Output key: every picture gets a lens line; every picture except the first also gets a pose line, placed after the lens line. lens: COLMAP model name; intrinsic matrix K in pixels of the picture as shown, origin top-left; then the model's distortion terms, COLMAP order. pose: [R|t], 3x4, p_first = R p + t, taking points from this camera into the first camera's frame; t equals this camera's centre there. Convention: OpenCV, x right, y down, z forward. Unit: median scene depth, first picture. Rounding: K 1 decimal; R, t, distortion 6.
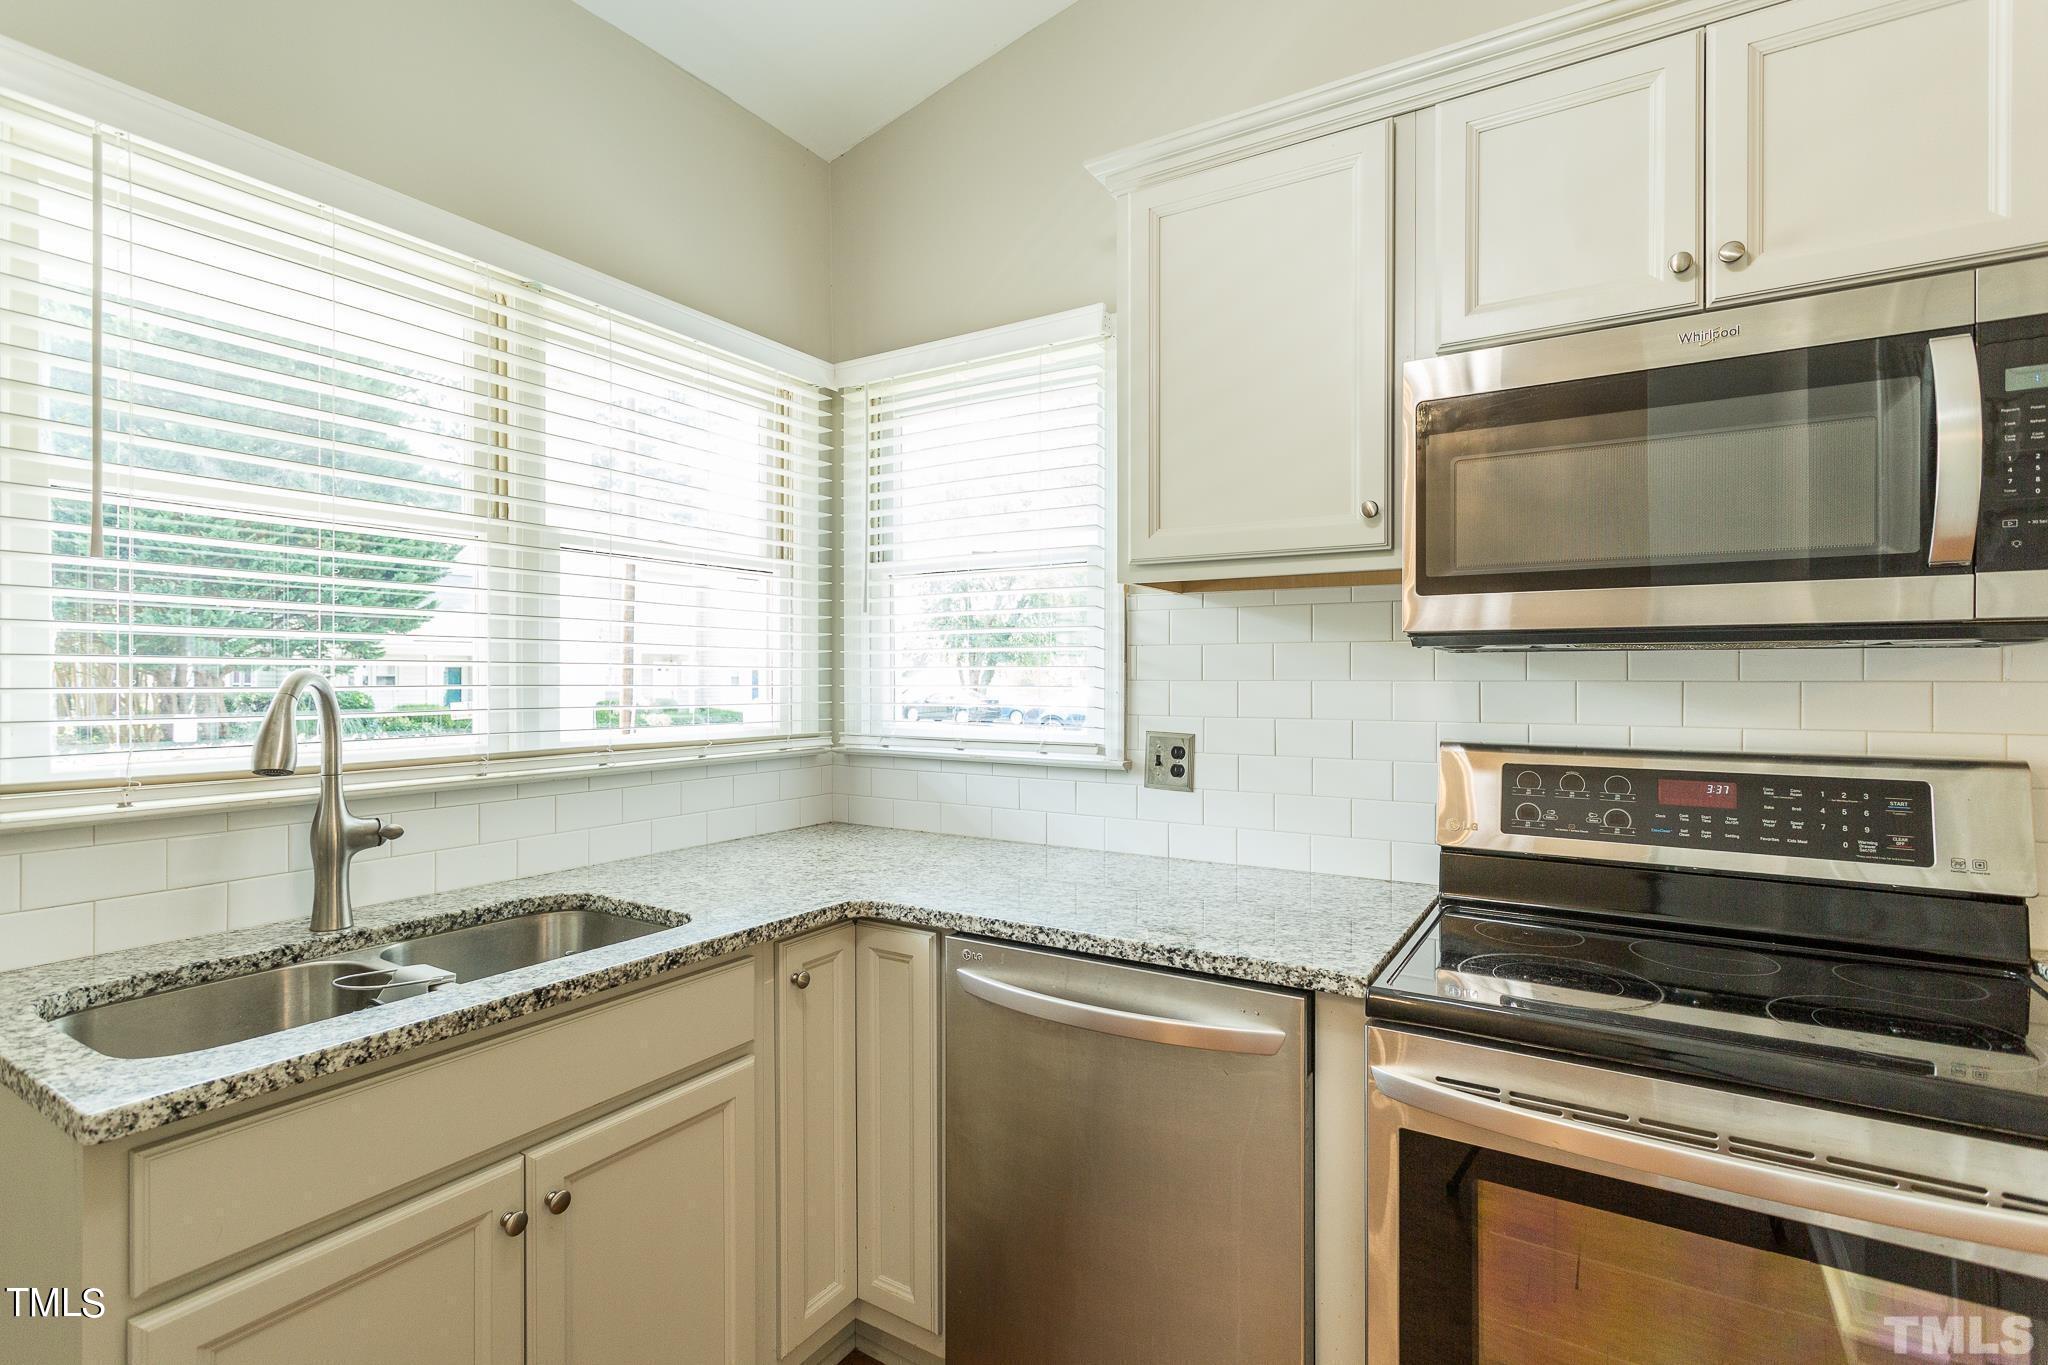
lens RADIAL K [[979.5, 0, 1013.2], [0, 979.5, 679.6], [0, 0, 1]] dist [0.003020, -0.000026]
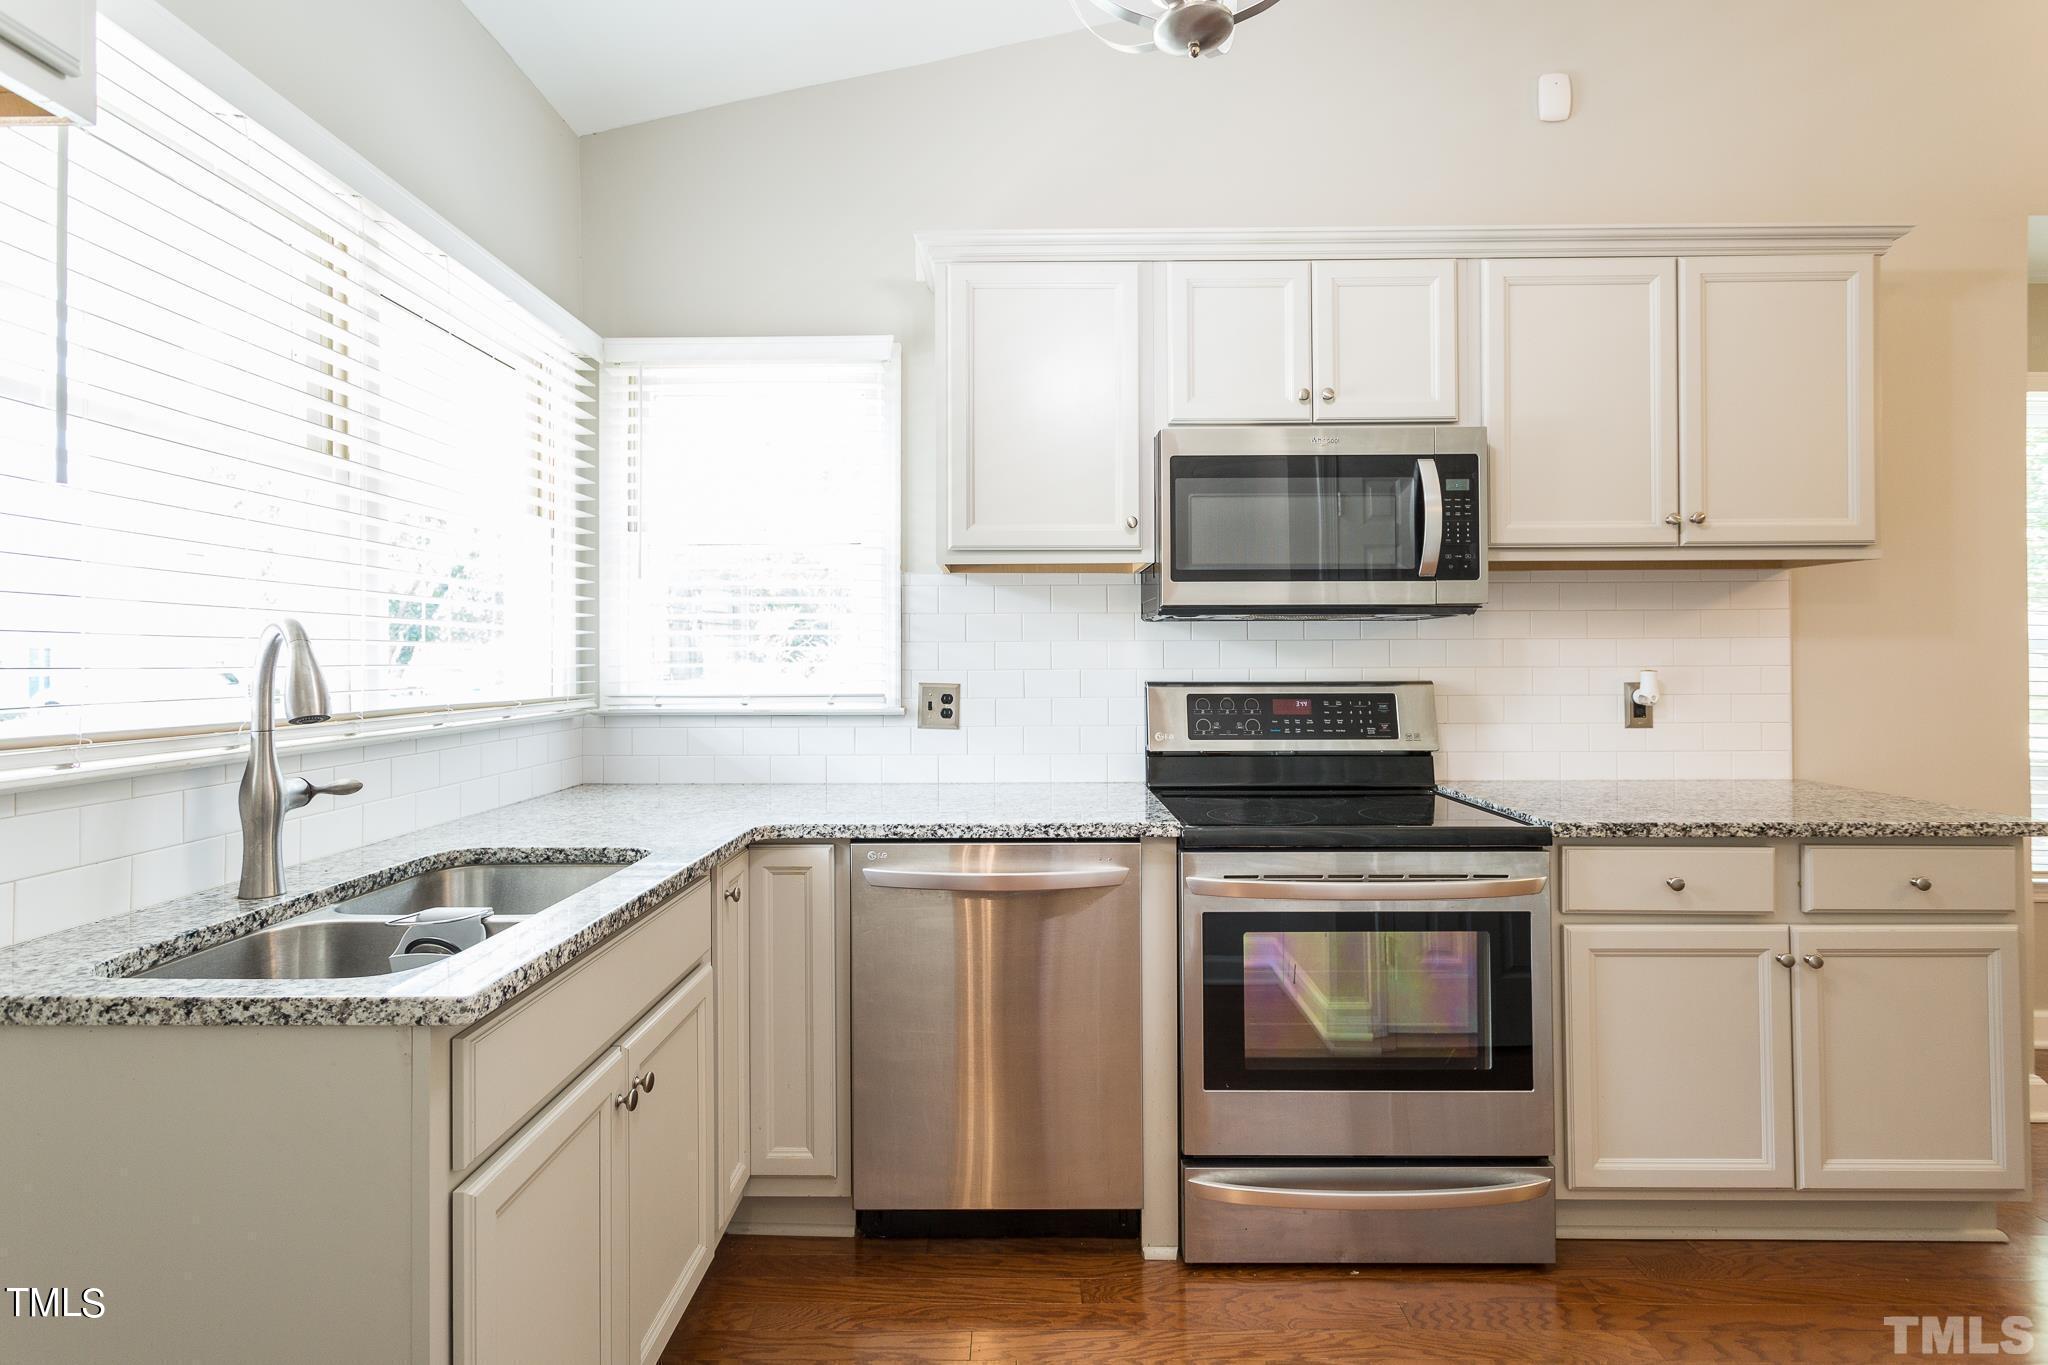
lens RADIAL K [[979.5, 0, 1020.1], [0, 979.5, 647.7], [0, 0, 1]] dist [0.003020, -0.000026]
pose [[0.851032, 0.001083, 0.525113, -0.571508], [0.006159, 0.999909, -0.012044, 0.033479], [-0.525078, 0.013484, 0.850947, -0.173625]]
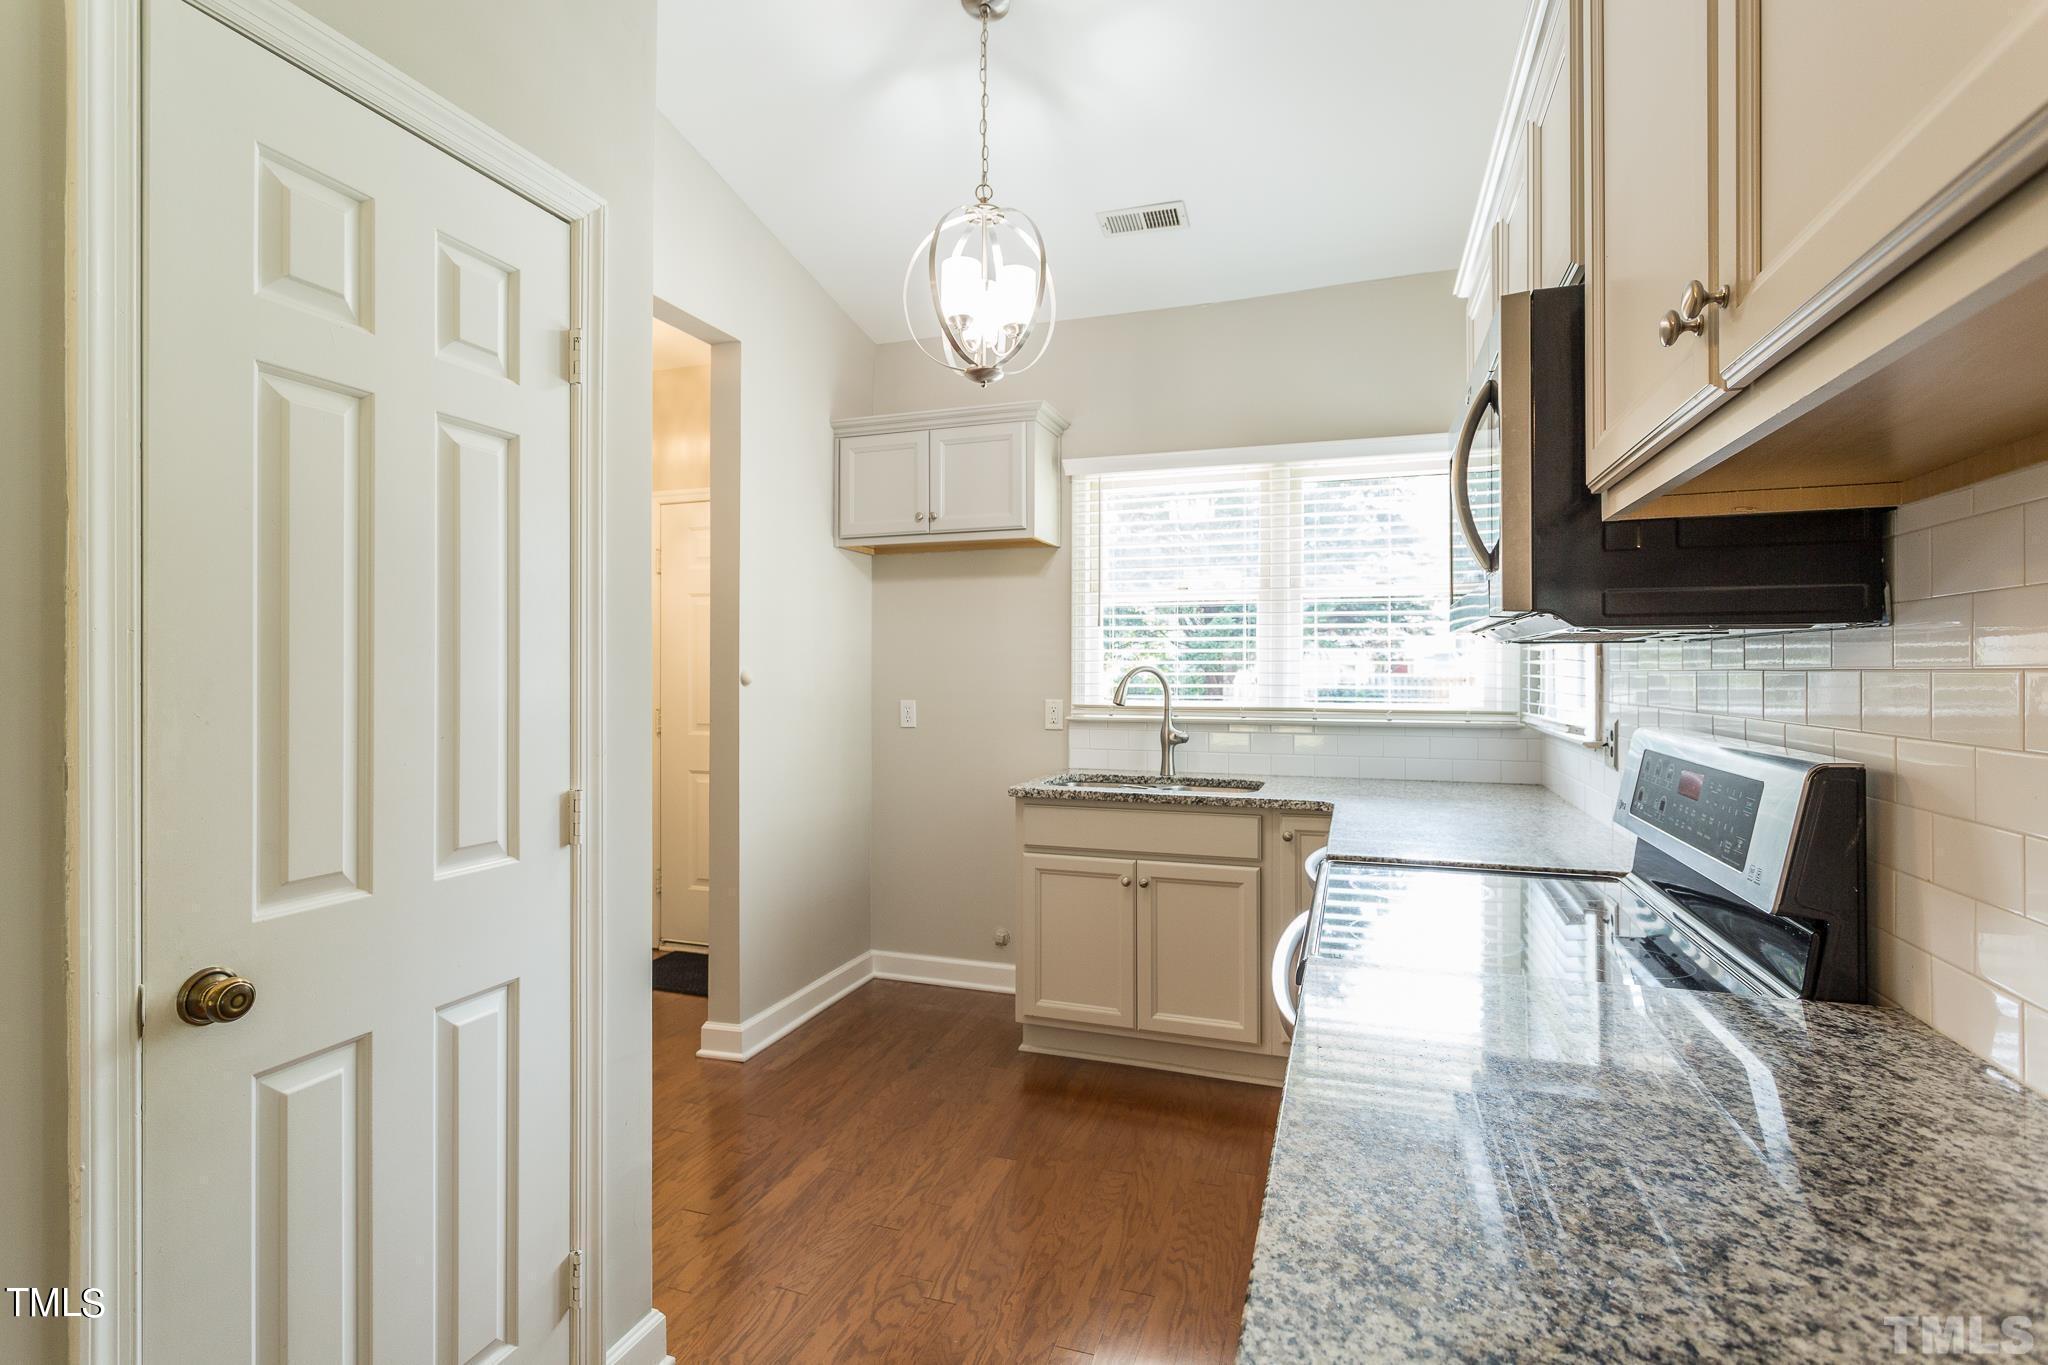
lens RADIAL K [[979.5, 0, 1020.0], [0, 979.5, 673.1], [0, 0, 1]] dist [0.003020, -0.000026]
pose [[0.226233, 0.002598, -0.974070, 1.525385], [0.002867, 0.999990, 0.003333, -0.003513], [0.974069, -0.003547, 0.226224, 0.116466]]
